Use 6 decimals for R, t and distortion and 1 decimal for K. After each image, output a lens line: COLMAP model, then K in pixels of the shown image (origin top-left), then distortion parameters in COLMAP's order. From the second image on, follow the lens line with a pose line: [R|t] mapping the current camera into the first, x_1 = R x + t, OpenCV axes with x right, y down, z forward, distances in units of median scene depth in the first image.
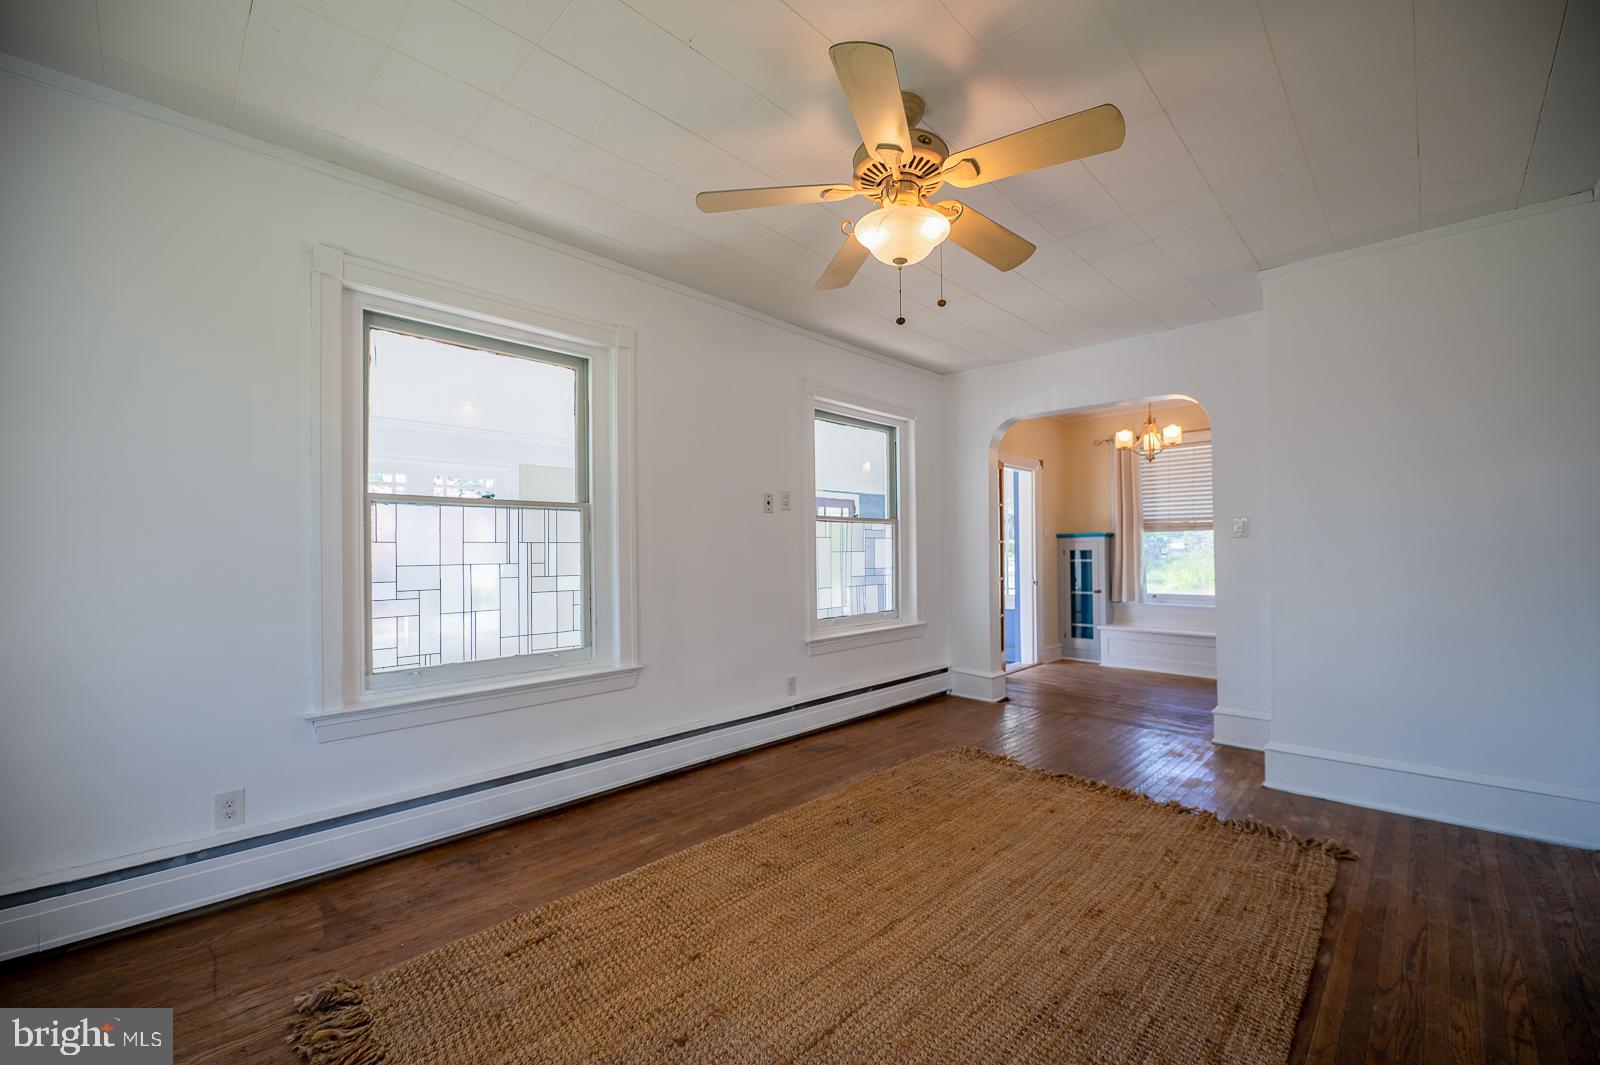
lens RADIAL K [[661.7, 0, 799.5], [0, 661.7, 543.7], [0, 0, 1]] dist [-0.009869, -0.005404]
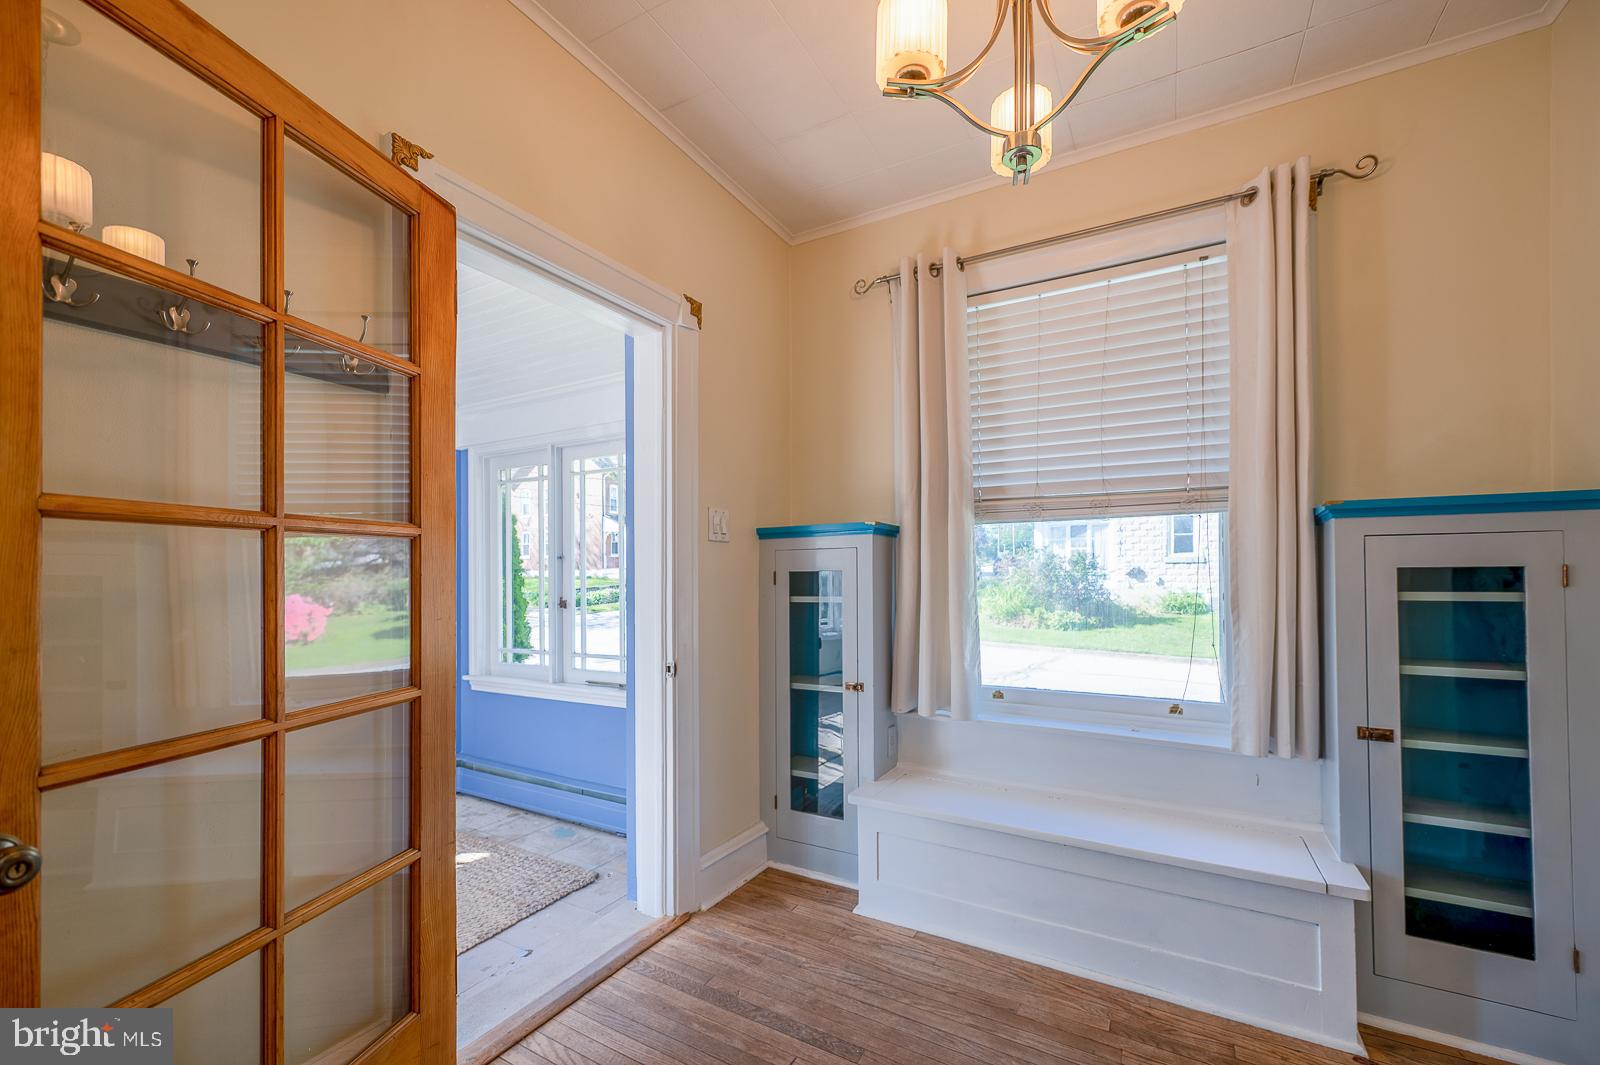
lens RADIAL K [[661.7, 0, 799.5], [0, 661.7, 543.7], [0, 0, 1]] dist [-0.009869, -0.005404]
pose [[0.968502, 0.017503, 0.248390, 0.333111], [-0.009445, 0.999391, -0.033597, 0.006832], [-0.248827, 0.030193, 0.968077, 0.660173]]
